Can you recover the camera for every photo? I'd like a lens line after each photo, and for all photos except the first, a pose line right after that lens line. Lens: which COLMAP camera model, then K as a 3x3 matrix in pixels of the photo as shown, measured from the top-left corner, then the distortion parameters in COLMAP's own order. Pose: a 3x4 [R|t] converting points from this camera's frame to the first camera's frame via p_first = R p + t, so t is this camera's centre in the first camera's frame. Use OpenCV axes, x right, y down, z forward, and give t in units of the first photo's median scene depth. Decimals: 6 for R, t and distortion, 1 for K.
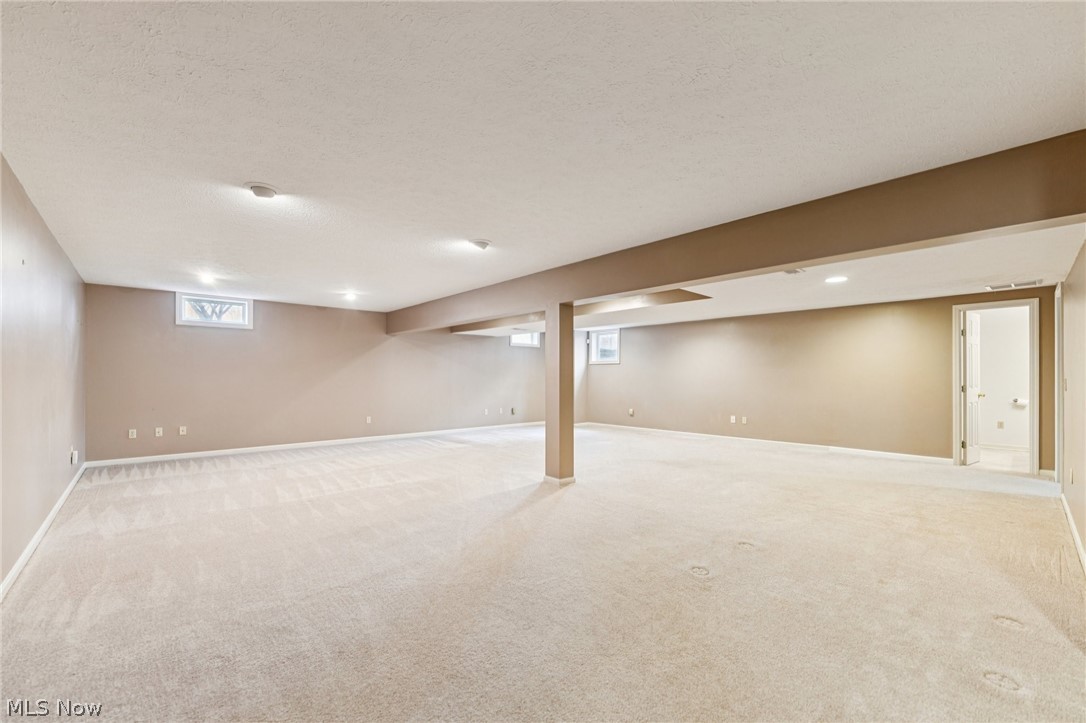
lens RADIAL K [[435.7, 0, 538.8], [0, 435.7, 372.3], [0, 0, 1]] dist [-0.002854, 0.000207]
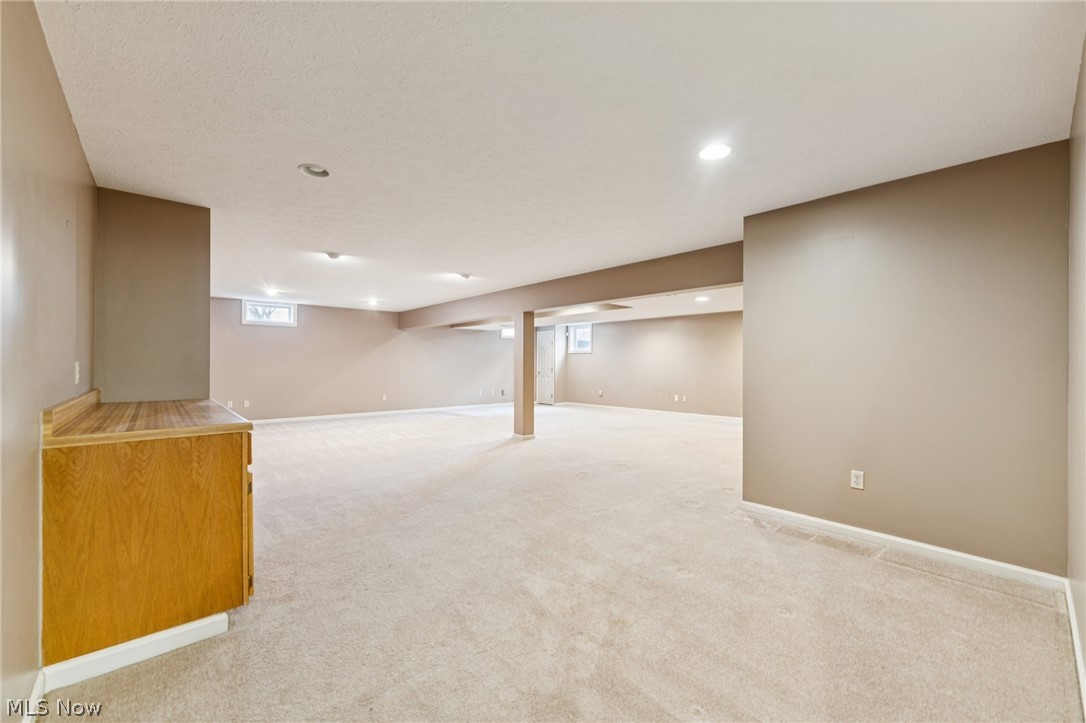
lens RADIAL K [[435.7, 0, 545.5], [0, 435.7, 357.0], [0, 0, 1]] dist [-0.002854, 0.000207]
pose [[1.000000, 0.000945, 0.000223, 0.084861], [-0.000943, 0.999975, -0.007064, -0.000457], [-0.000229, 0.007064, 0.999975, -0.298919]]
